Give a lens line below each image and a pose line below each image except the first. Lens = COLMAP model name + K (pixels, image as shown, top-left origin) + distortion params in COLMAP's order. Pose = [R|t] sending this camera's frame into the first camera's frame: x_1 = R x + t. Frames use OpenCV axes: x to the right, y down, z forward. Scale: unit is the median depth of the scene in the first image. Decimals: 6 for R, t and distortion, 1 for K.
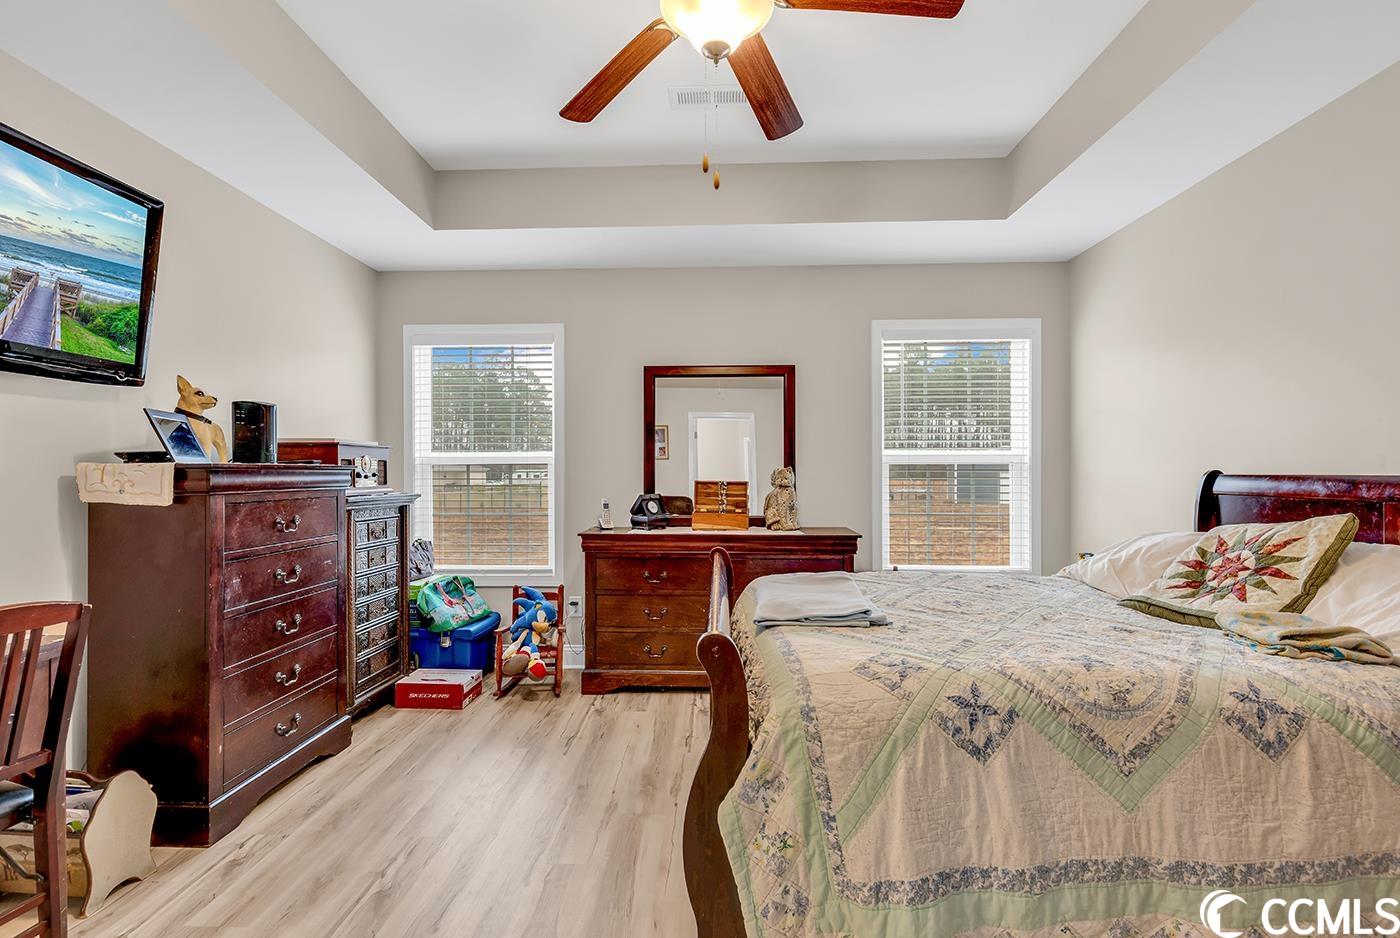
lens RADIAL K [[623.0, 0, 689.9], [0, 623.0, 475.8], [0, 0, 1]] dist [0.004329, -0.001076]
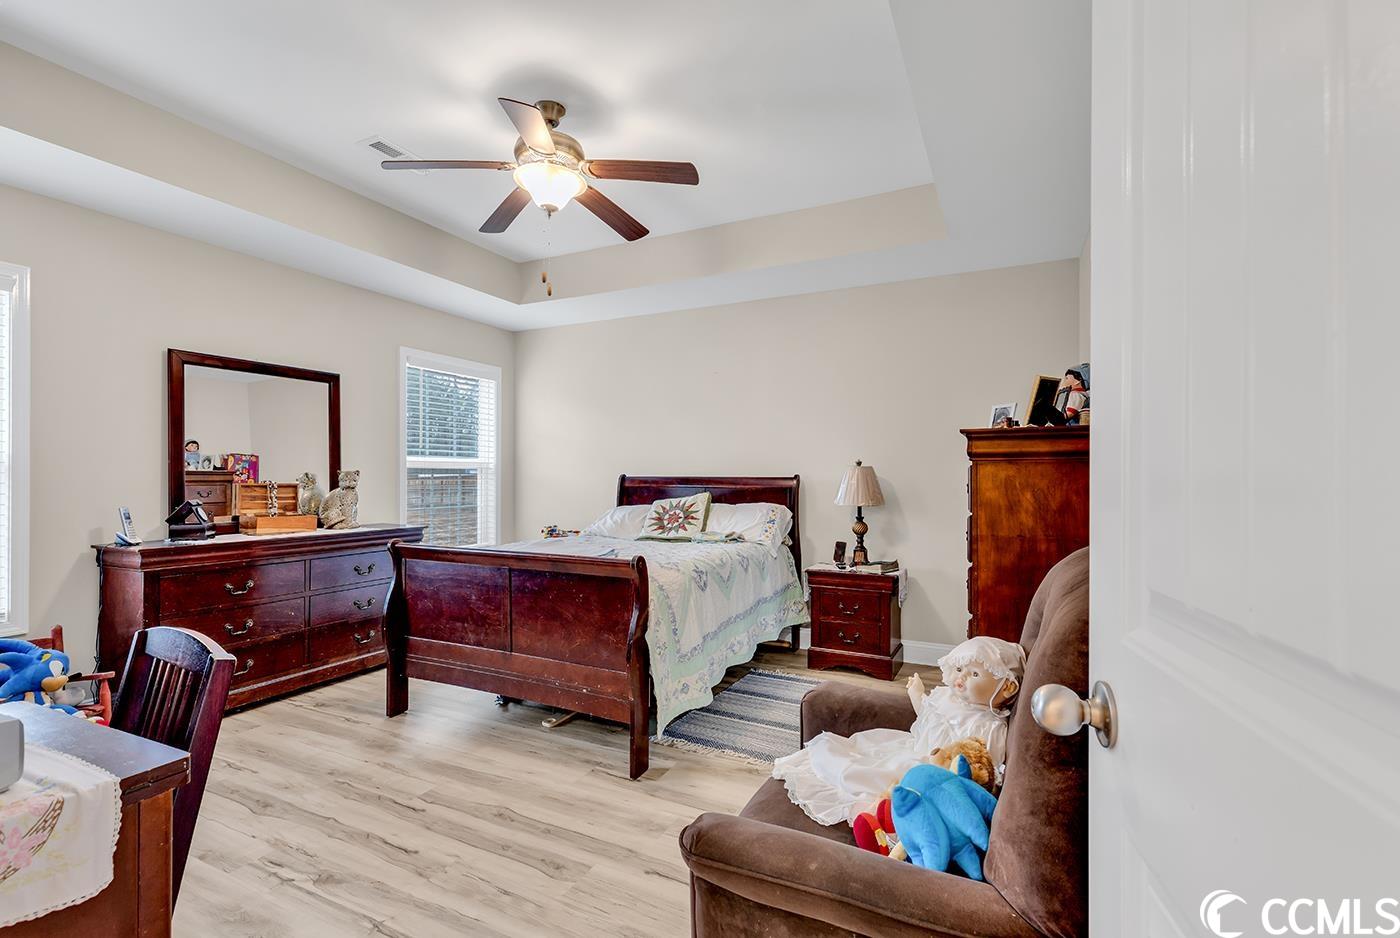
lens RADIAL K [[623.0, 0, 689.9], [0, 623.0, 475.8], [0, 0, 1]] dist [0.004329, -0.001076]
pose [[0.427847, 0.001242, 0.903850, -0.548596], [0.004205, 0.999986, -0.003364, 0.002229], [-0.903841, 0.005240, 0.427836, 0.000246]]
